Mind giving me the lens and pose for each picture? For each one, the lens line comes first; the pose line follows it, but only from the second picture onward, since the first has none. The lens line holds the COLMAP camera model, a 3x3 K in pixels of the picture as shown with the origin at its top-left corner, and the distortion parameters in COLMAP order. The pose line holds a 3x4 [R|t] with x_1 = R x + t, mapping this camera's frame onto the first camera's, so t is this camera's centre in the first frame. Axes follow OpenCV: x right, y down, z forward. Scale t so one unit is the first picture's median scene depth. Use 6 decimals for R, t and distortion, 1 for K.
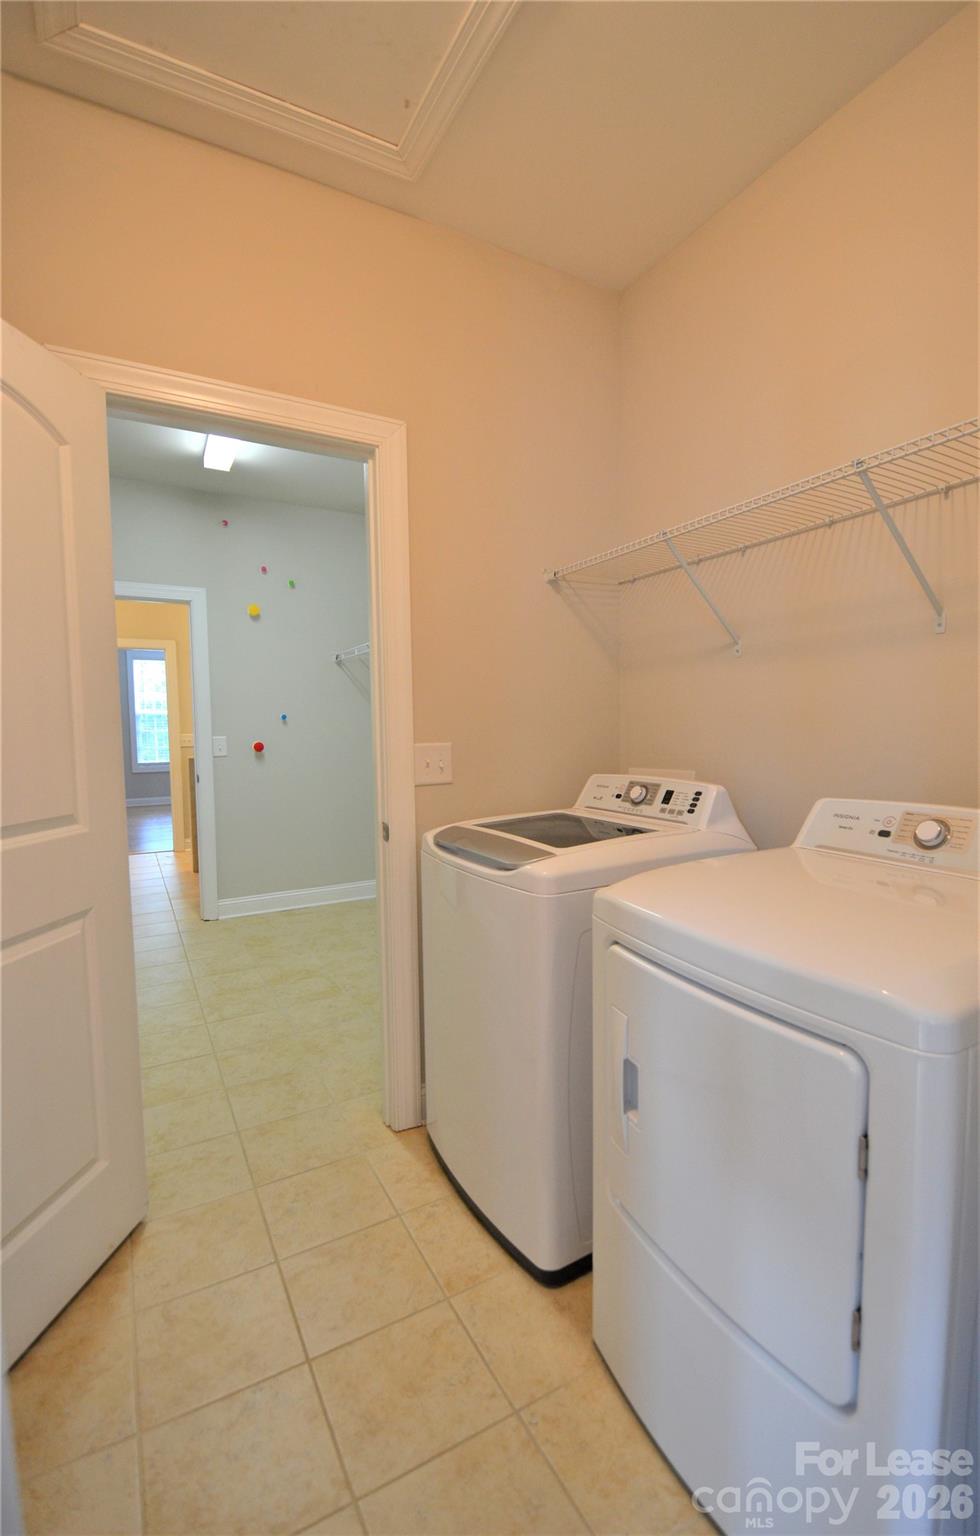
lens RADIAL K [[681.2, 0, 490.0], [0, 681.2, 768.0], [0, 0, 1]] dist [-0.000350, -0.000081]
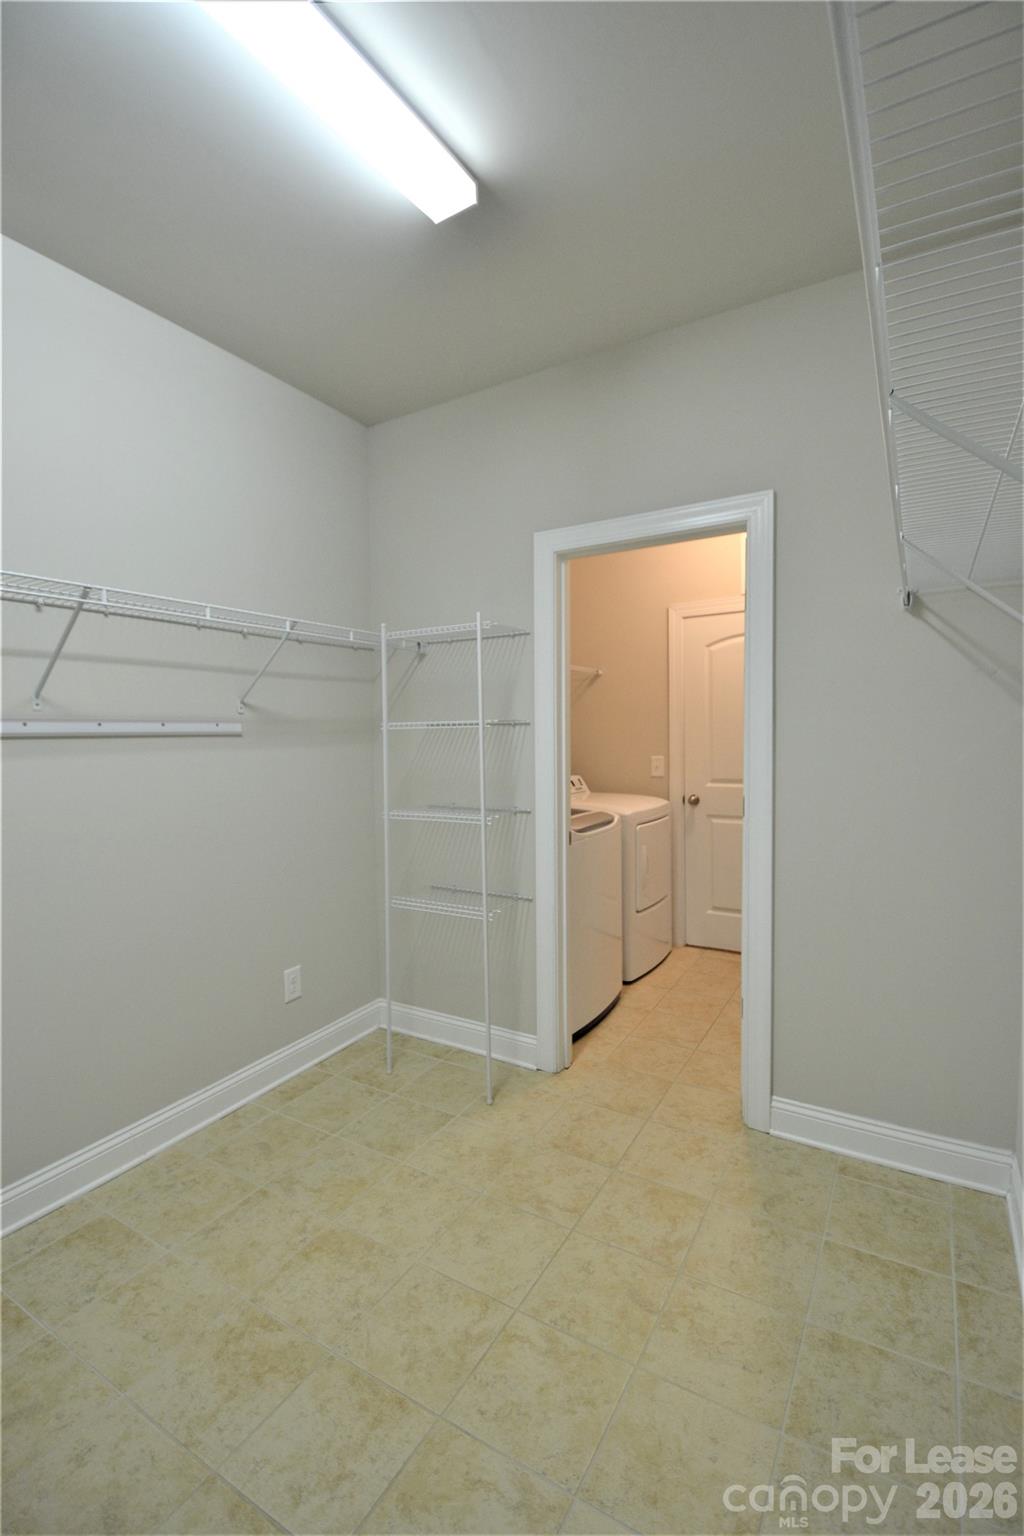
lens RADIAL K [[690.8, 0, 512.0], [0, 690.8, 768.0], [0, 0, 1]] dist [-0.001582, -0.000420]
pose [[-0.514133, -0.019403, 0.857491, -0.982121], [0.074081, 0.995004, 0.066931, -0.122972], [-0.854505, 0.097935, -0.510127, 1.368555]]
